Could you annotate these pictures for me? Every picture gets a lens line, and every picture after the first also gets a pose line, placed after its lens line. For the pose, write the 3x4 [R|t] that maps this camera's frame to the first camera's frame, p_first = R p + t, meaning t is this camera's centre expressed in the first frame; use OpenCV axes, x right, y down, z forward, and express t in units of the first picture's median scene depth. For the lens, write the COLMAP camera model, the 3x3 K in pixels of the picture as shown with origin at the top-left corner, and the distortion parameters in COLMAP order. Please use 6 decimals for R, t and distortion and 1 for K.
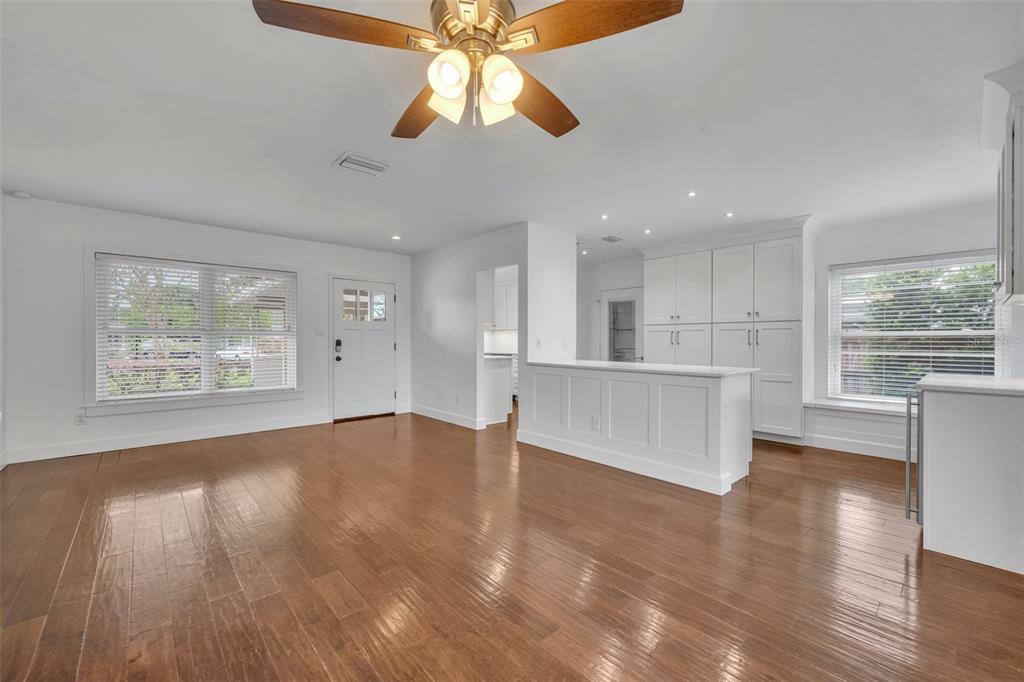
lens RADIAL K [[406.7, 0, 512.0], [0, 406.7, 341.0], [0, 0, 1]] dist [0.000091, 0.000034]
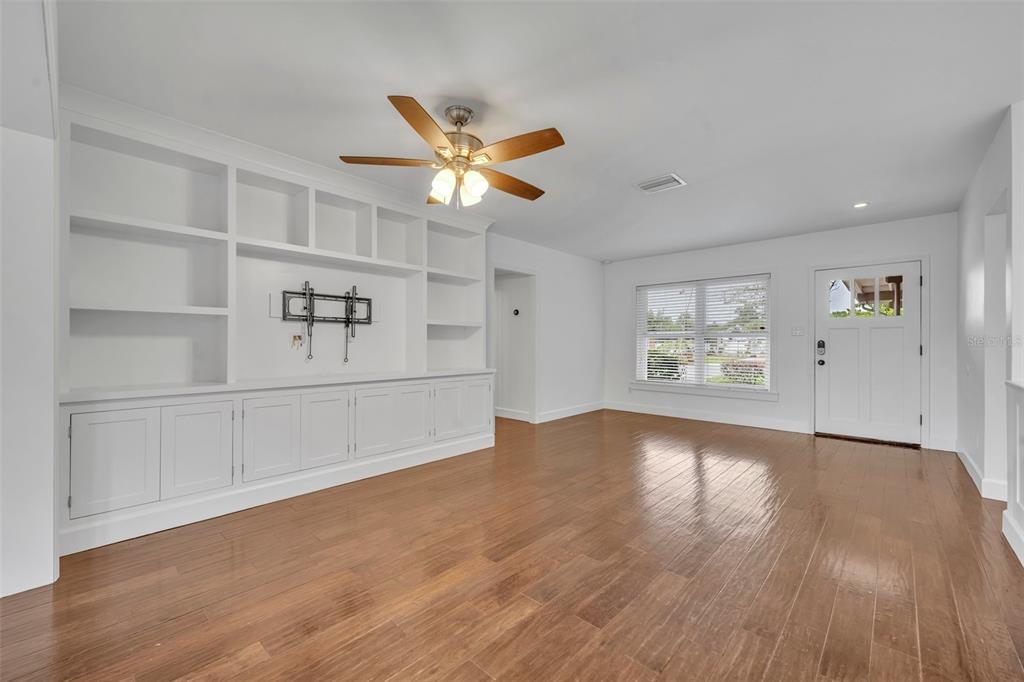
lens RADIAL K [[422.8, 0, 512.0], [0, 422.8, 341.0], [0, 0, 1]] dist [0.002597, 0.000168]
pose [[0.087858, -0.005772, -0.996116, 0.442036], [-0.001559, 0.999981, -0.005932, 0.004255], [0.996132, 0.002074, 0.087848, 0.286119]]
